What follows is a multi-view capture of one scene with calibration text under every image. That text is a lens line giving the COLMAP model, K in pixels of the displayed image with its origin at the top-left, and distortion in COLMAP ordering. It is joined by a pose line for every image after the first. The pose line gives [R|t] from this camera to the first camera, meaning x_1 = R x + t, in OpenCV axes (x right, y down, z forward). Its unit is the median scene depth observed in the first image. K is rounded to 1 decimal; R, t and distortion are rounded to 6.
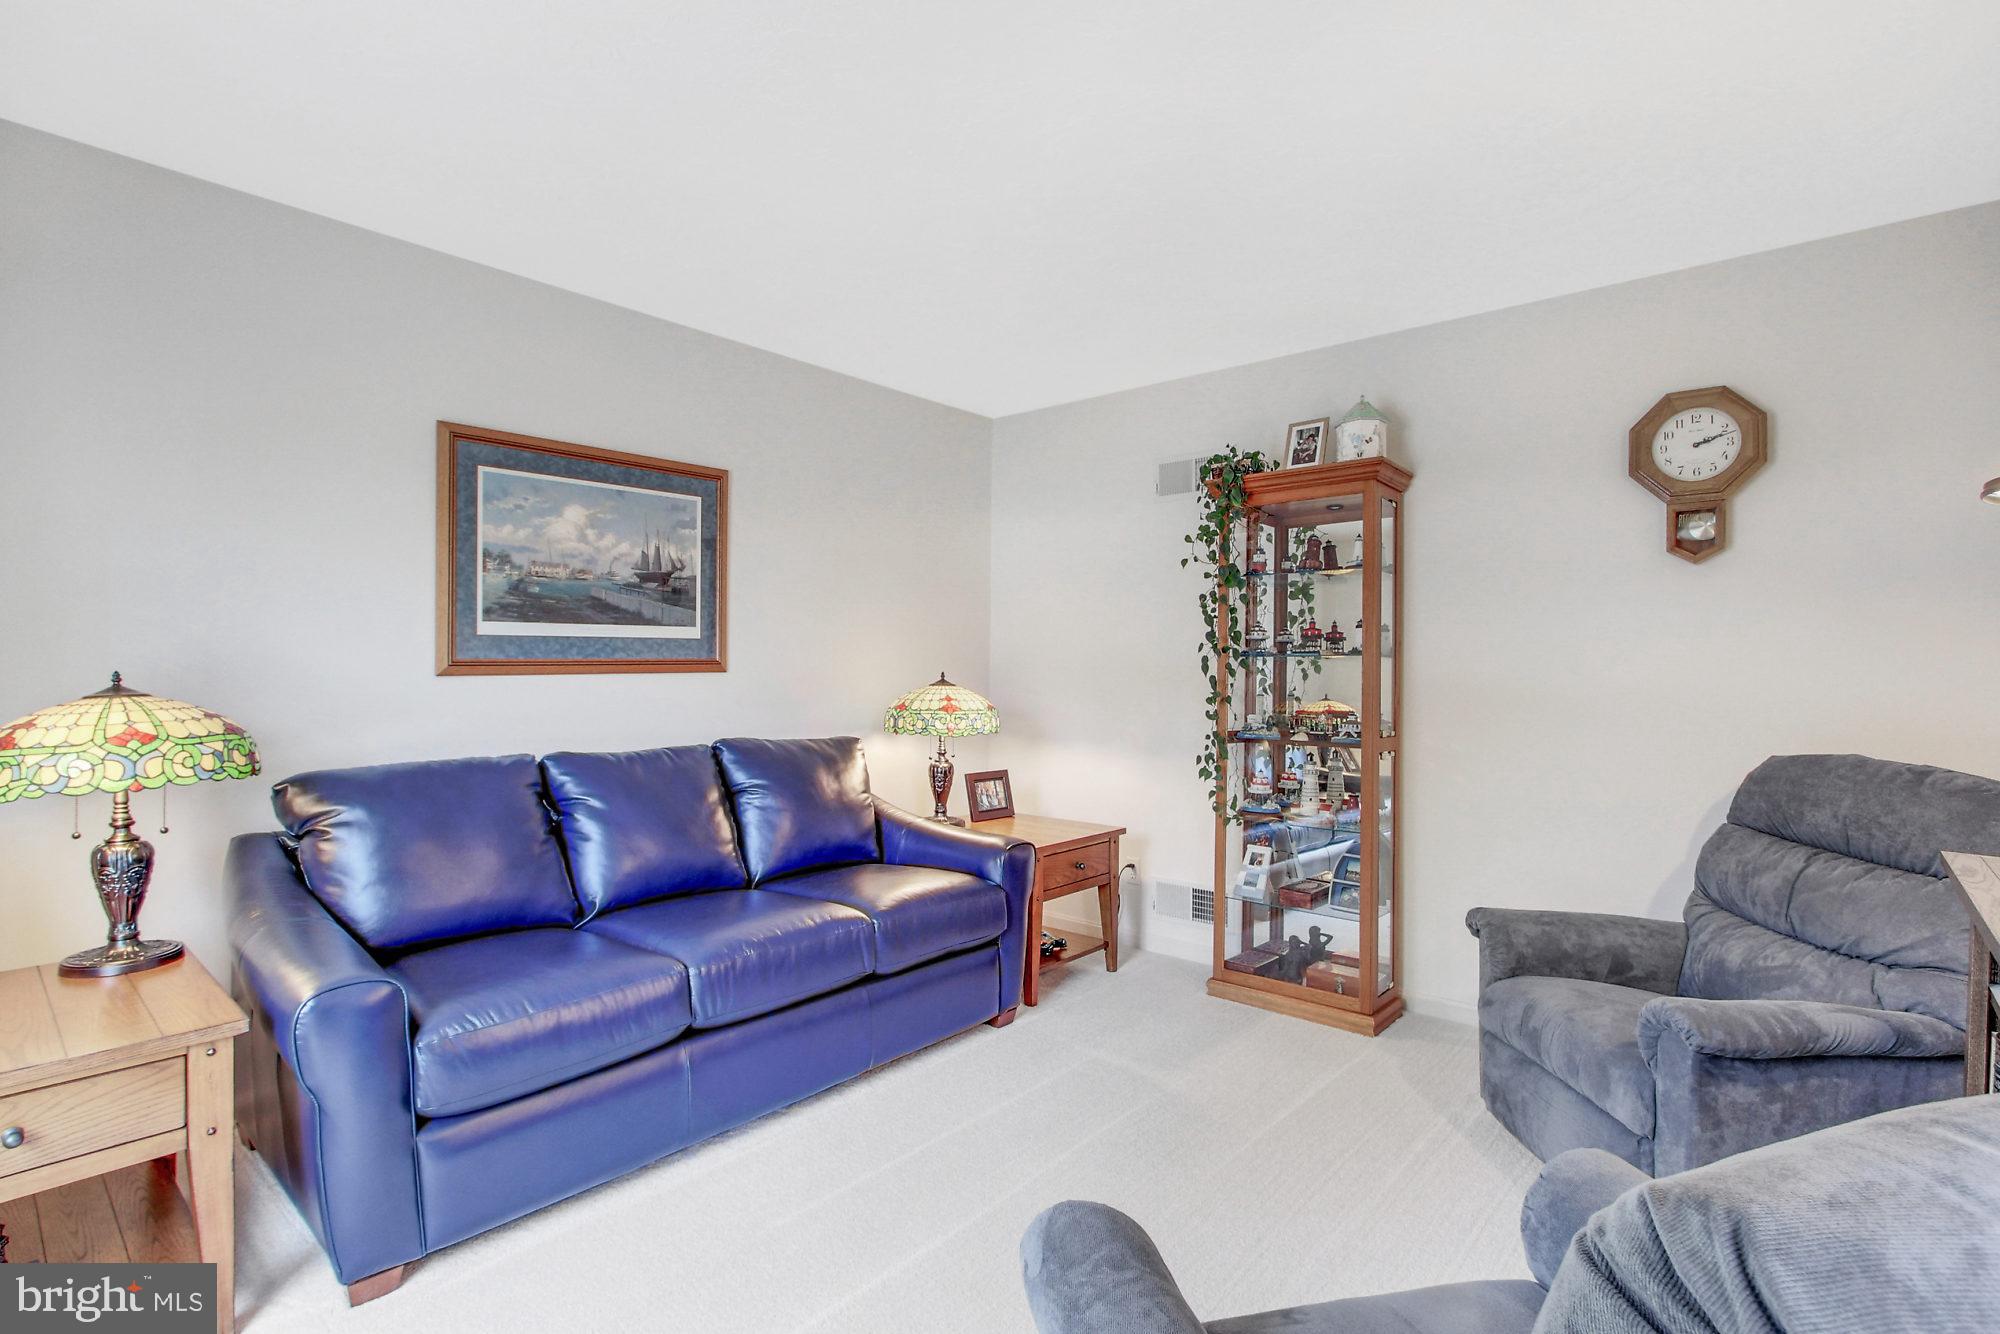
lens RADIAL K [[971.9, 0, 1003.5], [0, 971.9, 668.5], [0, 0, 1]] dist [0.001342, -0.000309]
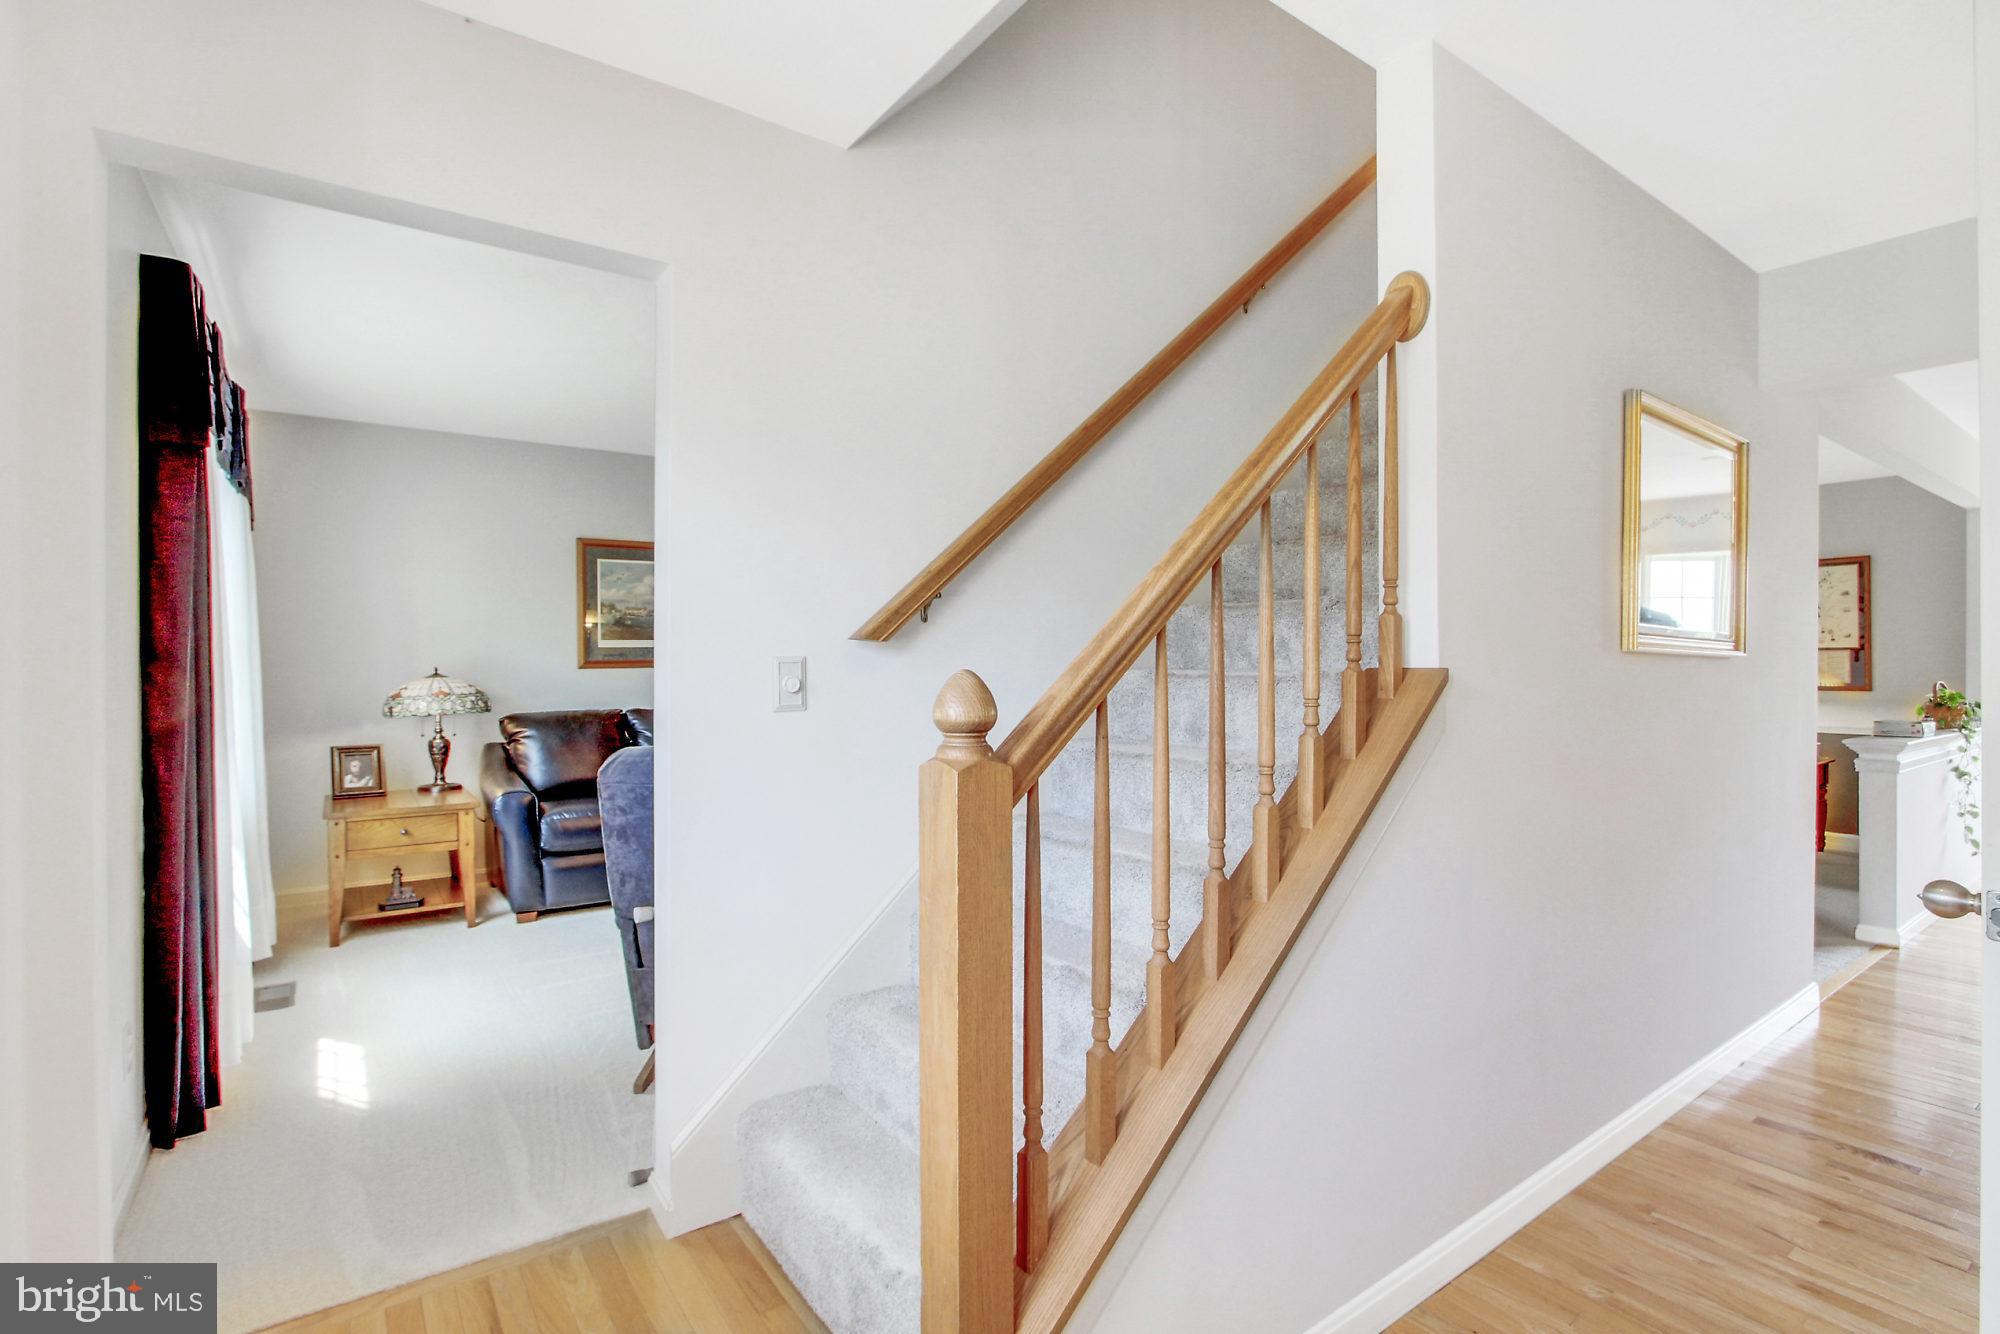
lens RADIAL K [[971.9, 0, 1005.3], [0, 971.9, 670.1], [0, 0, 1]] dist [0.001342, -0.000309]
pose [[0.973603, -0.004146, -0.228211, 0.923842], [0.006069, 0.999952, 0.007723, 0.001140], [0.228168, -0.008904, 0.973581, -0.934537]]
